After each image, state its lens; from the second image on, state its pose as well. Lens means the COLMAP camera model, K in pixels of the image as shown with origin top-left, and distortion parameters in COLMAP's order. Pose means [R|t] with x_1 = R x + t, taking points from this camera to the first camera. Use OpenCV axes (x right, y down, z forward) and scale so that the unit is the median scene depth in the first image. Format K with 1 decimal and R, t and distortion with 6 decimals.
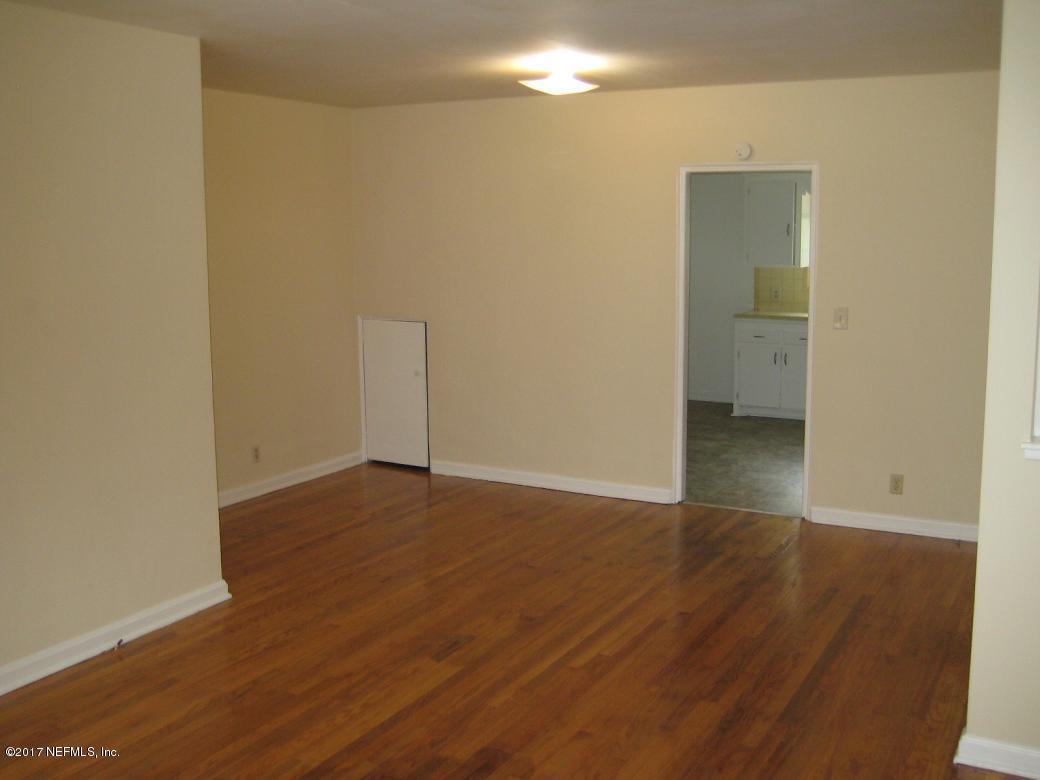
lens RADIAL K [[1101.9, 0, 520.0], [0, 1101.9, 390.0], [0, 0, 1]] dist [-0.087662, -0.003056]
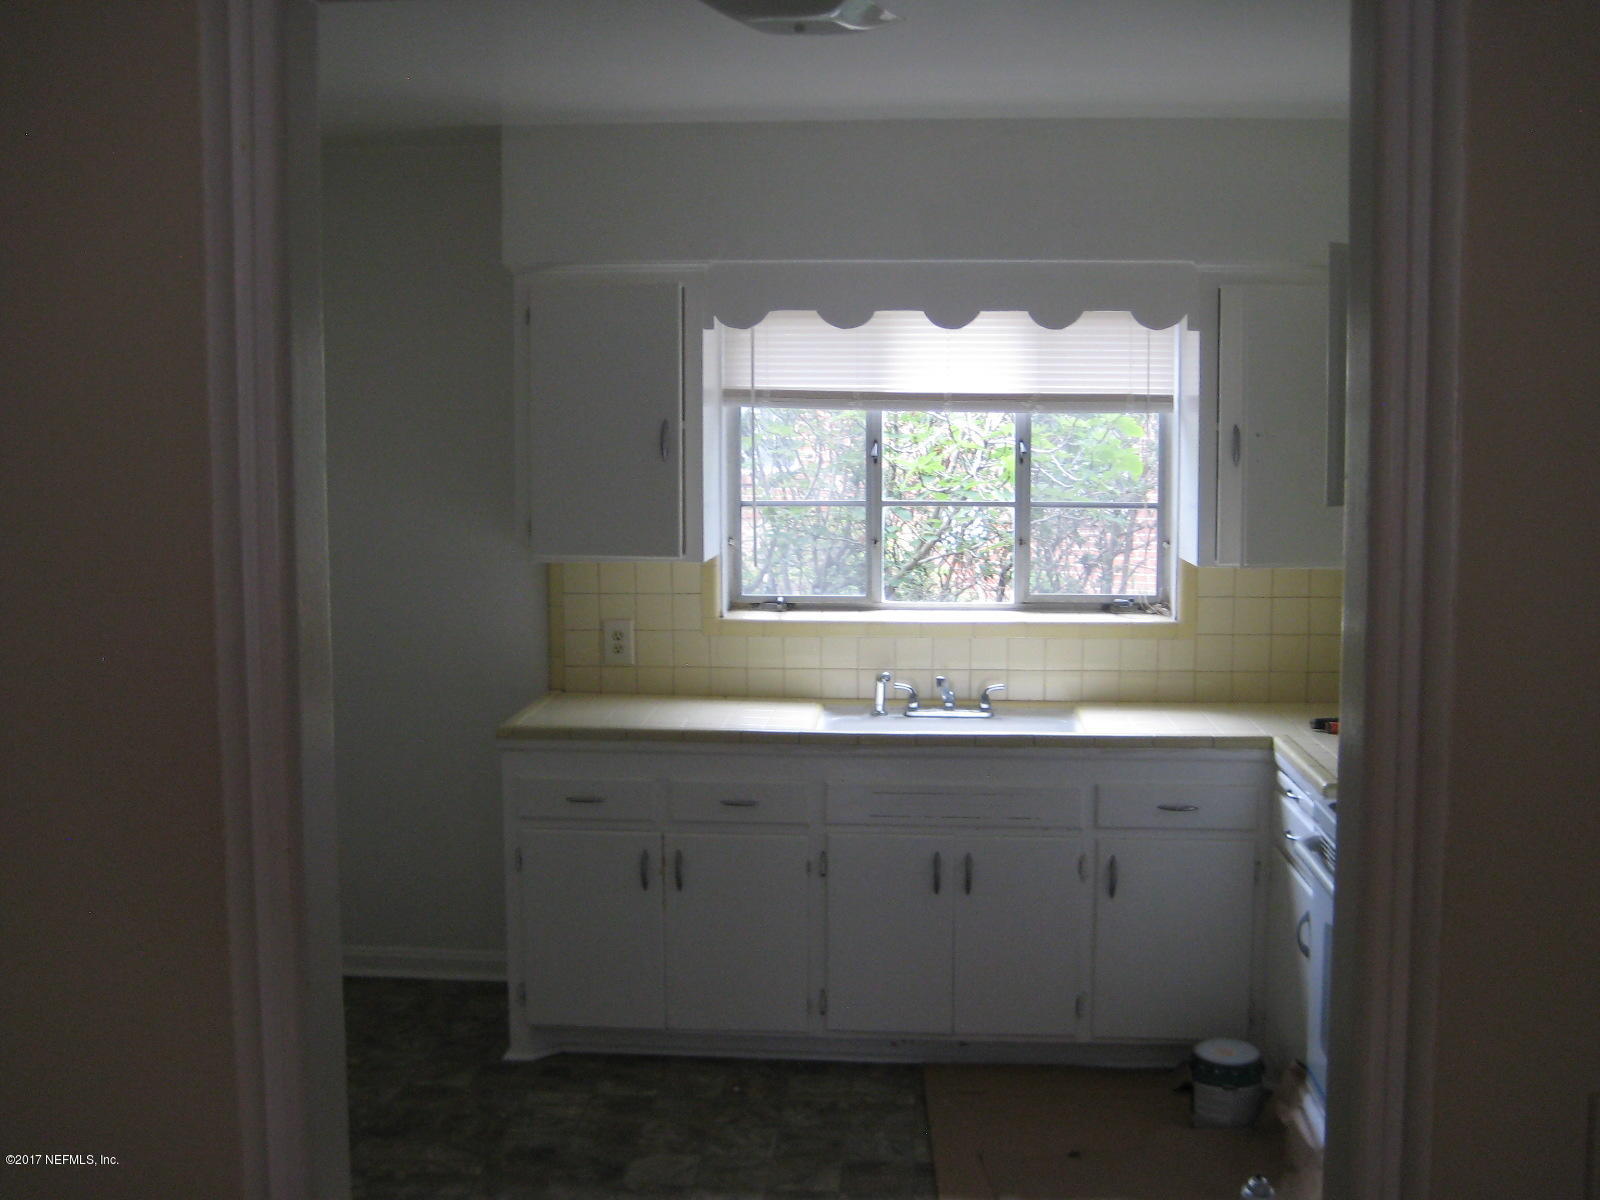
lens RADIAL K [[1695.2, 0, 800.0], [0, 1695.2, 600.0], [0, 0, 1]] dist [-0.087662, -0.003056]
pose [[0.917712, -0.035759, 0.395635, 0.089376], [0.056965, 0.997493, -0.041979, -0.078367], [-0.393142, 0.061062, 0.917448, 0.539558]]
